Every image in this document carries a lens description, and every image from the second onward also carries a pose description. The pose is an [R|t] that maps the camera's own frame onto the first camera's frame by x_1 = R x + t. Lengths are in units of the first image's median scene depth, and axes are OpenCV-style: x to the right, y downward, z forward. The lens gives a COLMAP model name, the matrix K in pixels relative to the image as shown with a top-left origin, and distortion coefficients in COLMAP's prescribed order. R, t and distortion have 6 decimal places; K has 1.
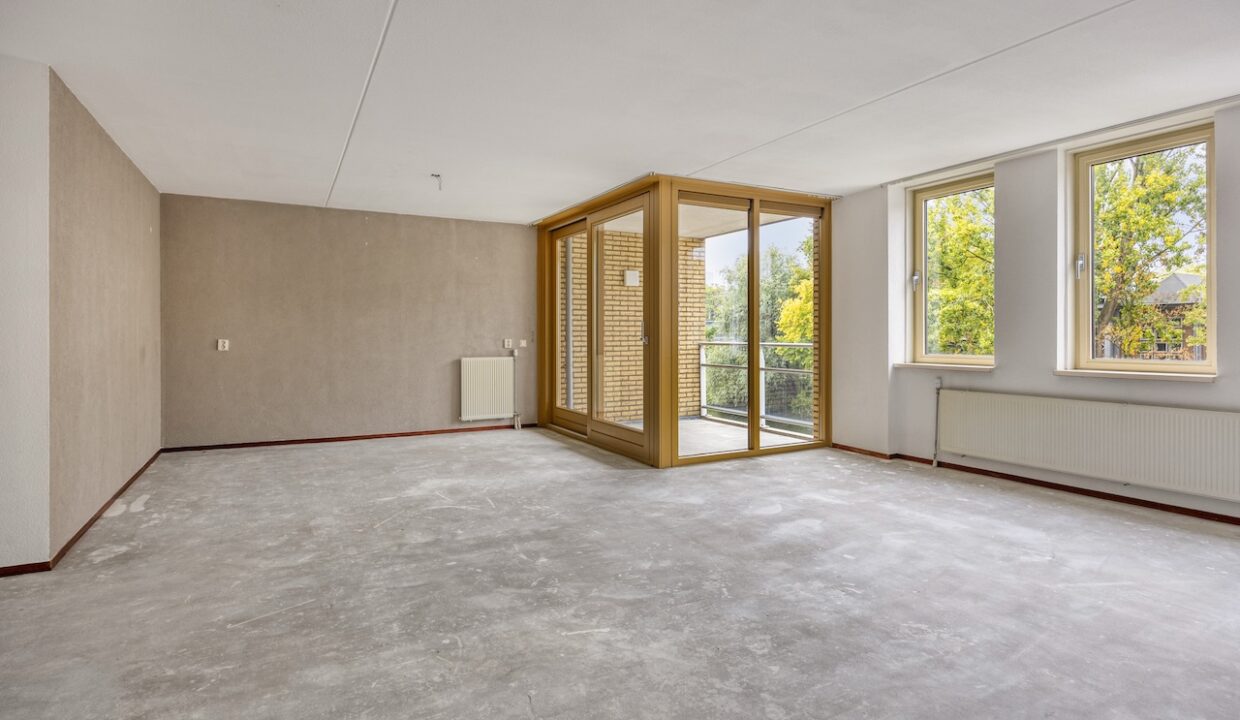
lens RADIAL K [[632.6, 0, 640.2], [0, 632.6, 331.5], [0, 0, 1]] dist [-0.004644, -0.000609]
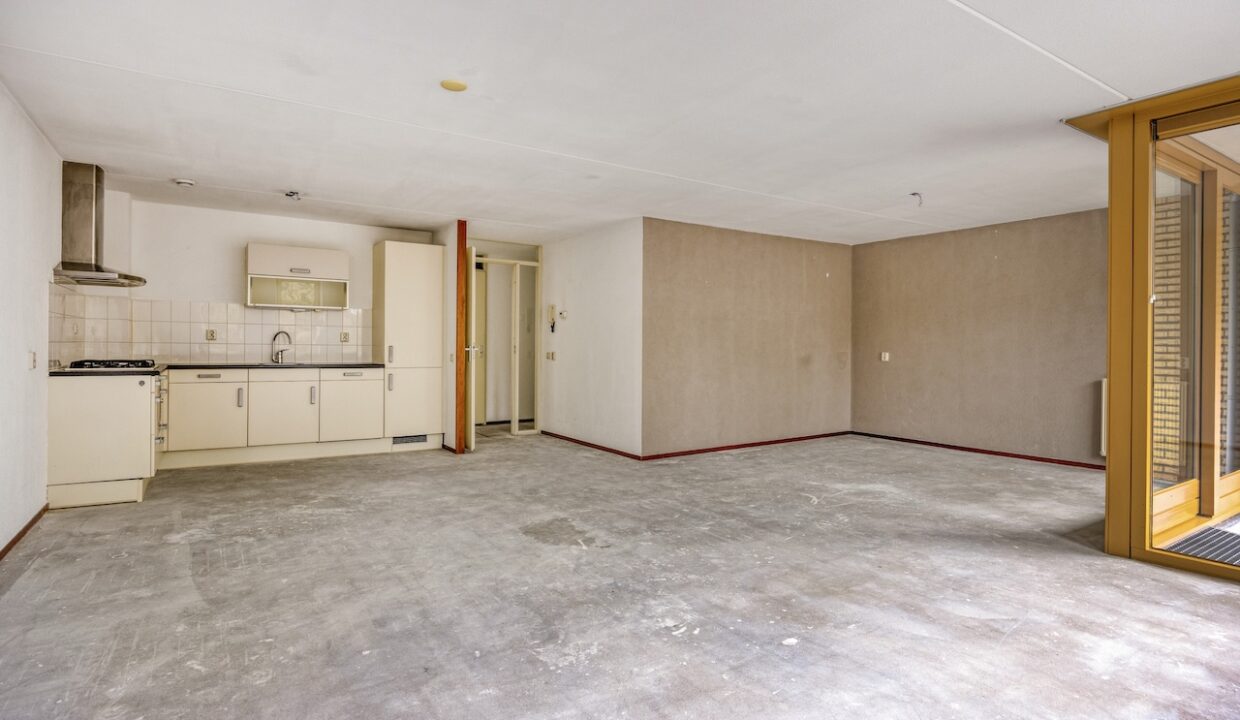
lens RADIAL K [[632.6, 0, 619.1], [0, 632.6, 354.7], [0, 0, 1]] dist [-0.004644, -0.000609]
pose [[0.061651, 0.012062, -0.998025, 1.173548], [0.001677, 0.999924, 0.012188, 0.002425], [0.998096, -0.002425, 0.061626, 0.820058]]
